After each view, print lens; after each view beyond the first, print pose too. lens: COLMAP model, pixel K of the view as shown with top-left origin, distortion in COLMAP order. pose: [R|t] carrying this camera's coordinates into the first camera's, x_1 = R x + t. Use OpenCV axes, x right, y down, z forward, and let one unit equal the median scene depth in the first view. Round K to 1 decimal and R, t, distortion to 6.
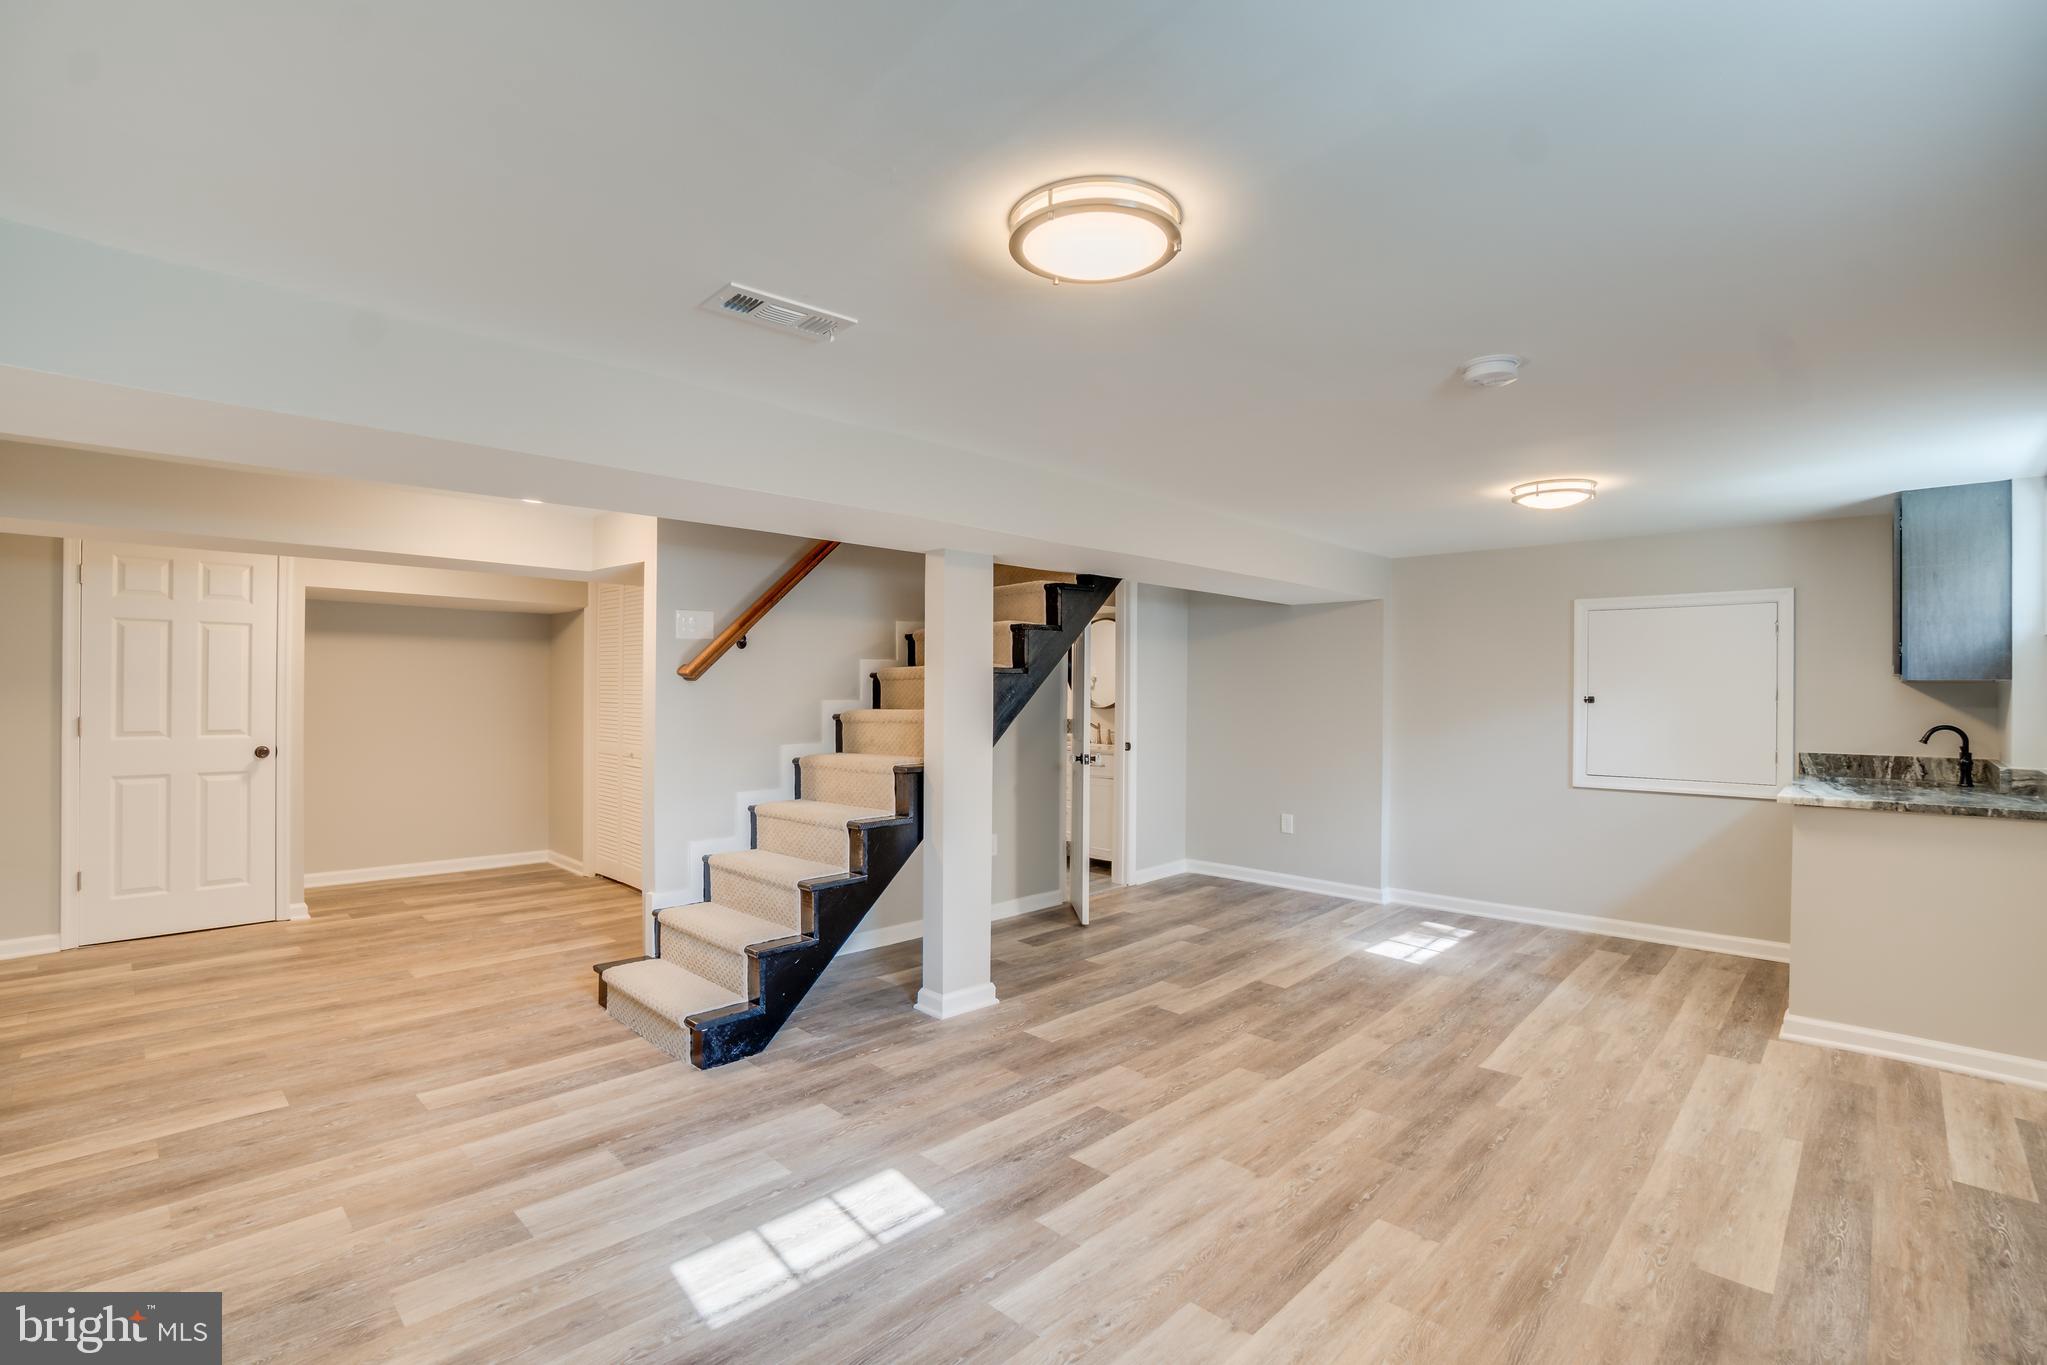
lens RADIAL K [[894.6, 0, 1021.5], [0, 894.6, 696.3], [0, 0, 1]] dist [-0.004298, 0.000248]
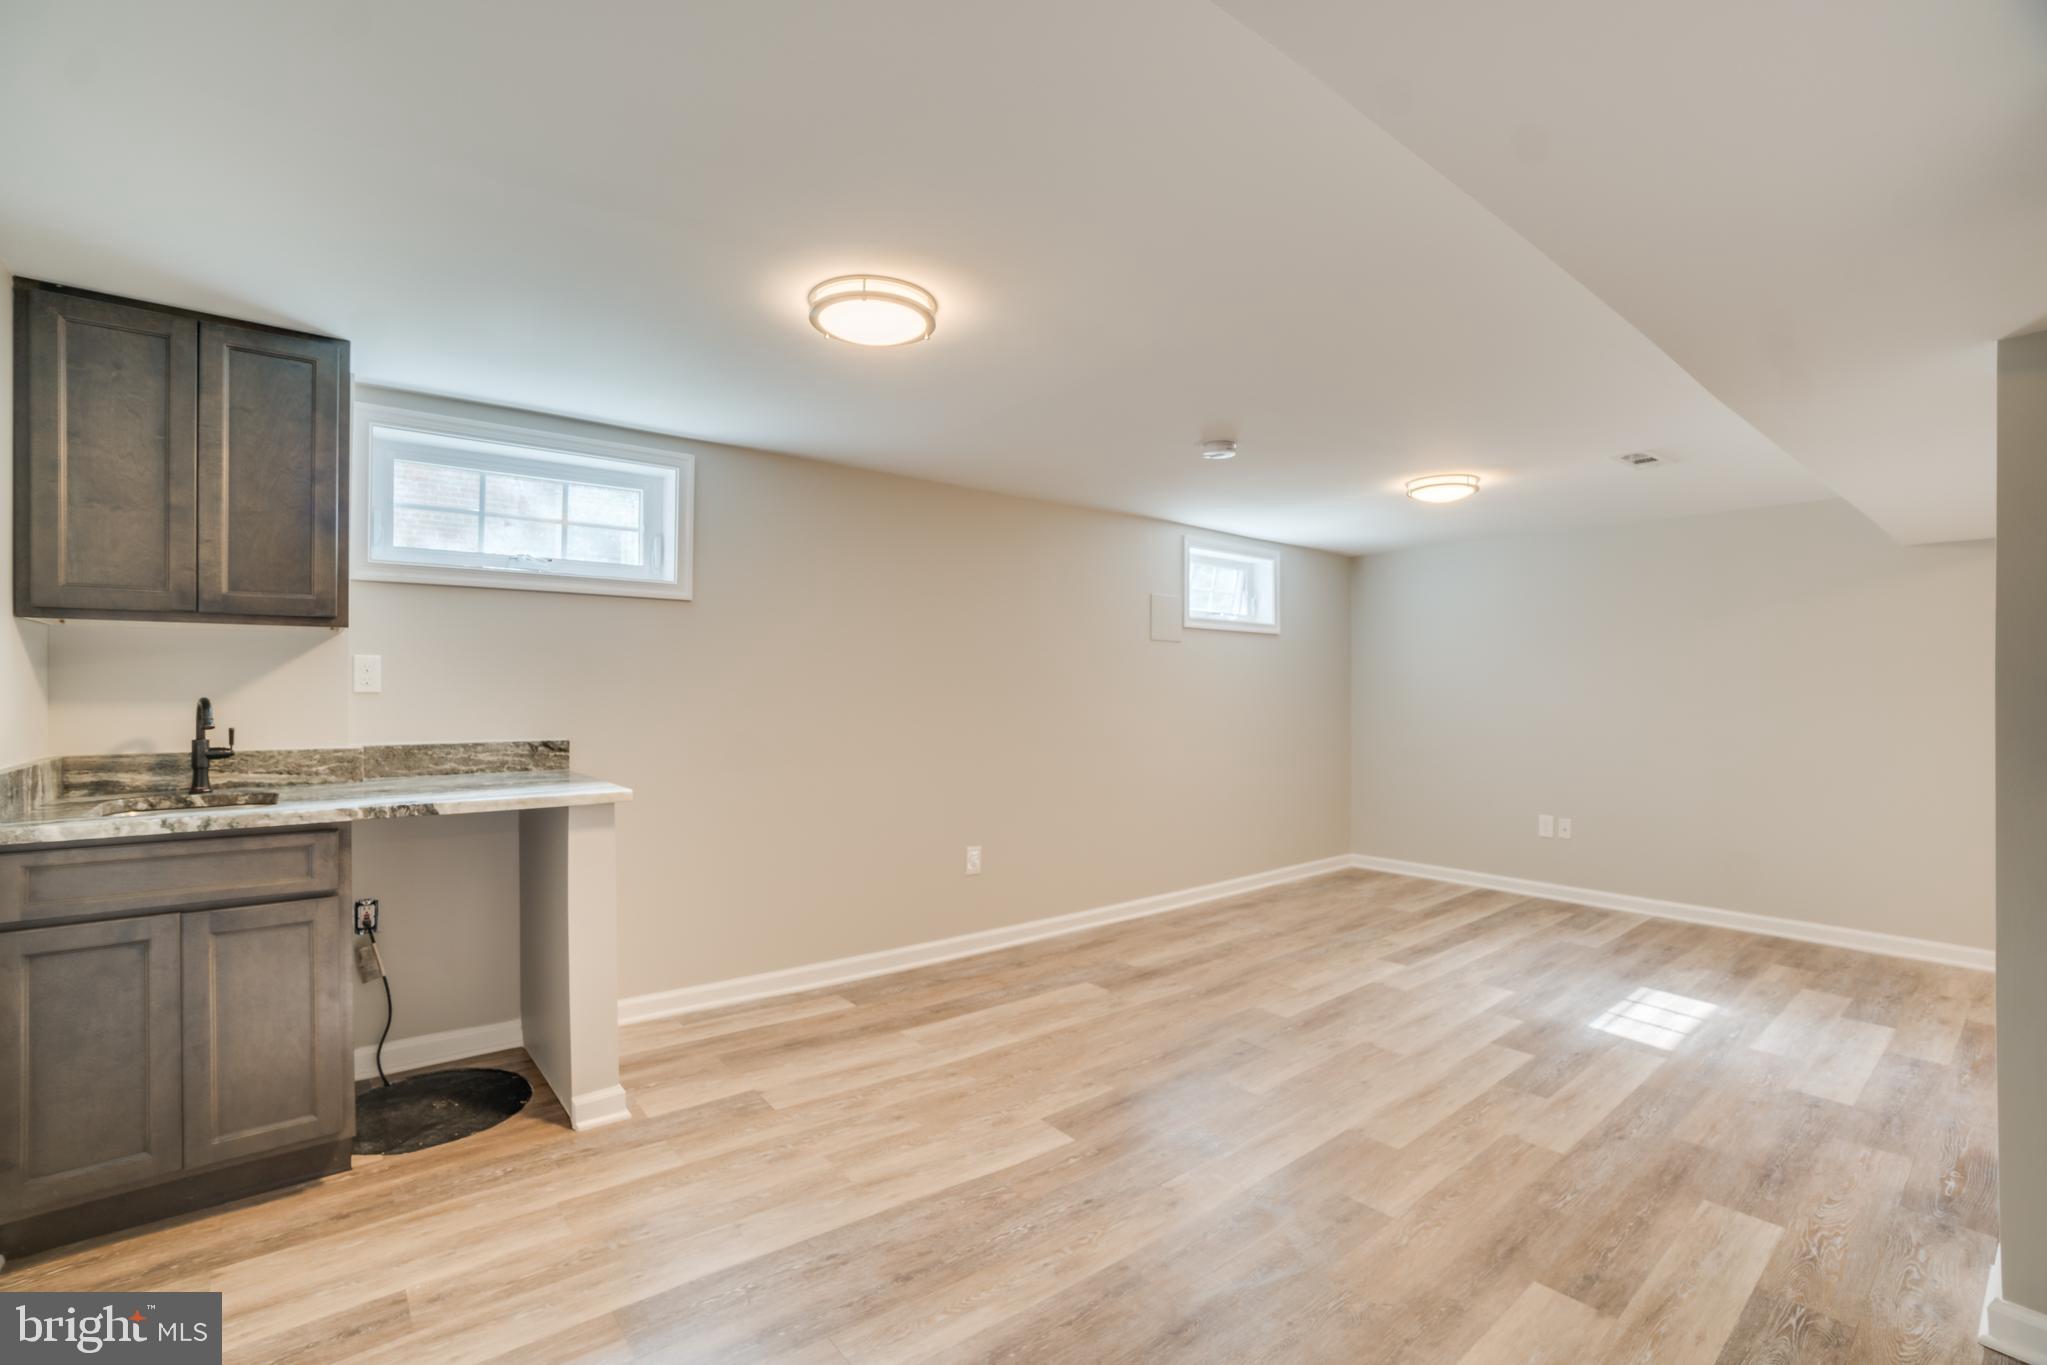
lens RADIAL K [[894.6, 0, 1024.2], [0, 894.6, 683.6], [0, 0, 1]] dist [-0.004298, 0.000248]
pose [[-0.994452, -0.017512, 0.103726, 0.530406], [-0.017935, 0.999834, -0.003147, 0.029521], [-0.103654, -0.004990, -0.994601, 1.944060]]
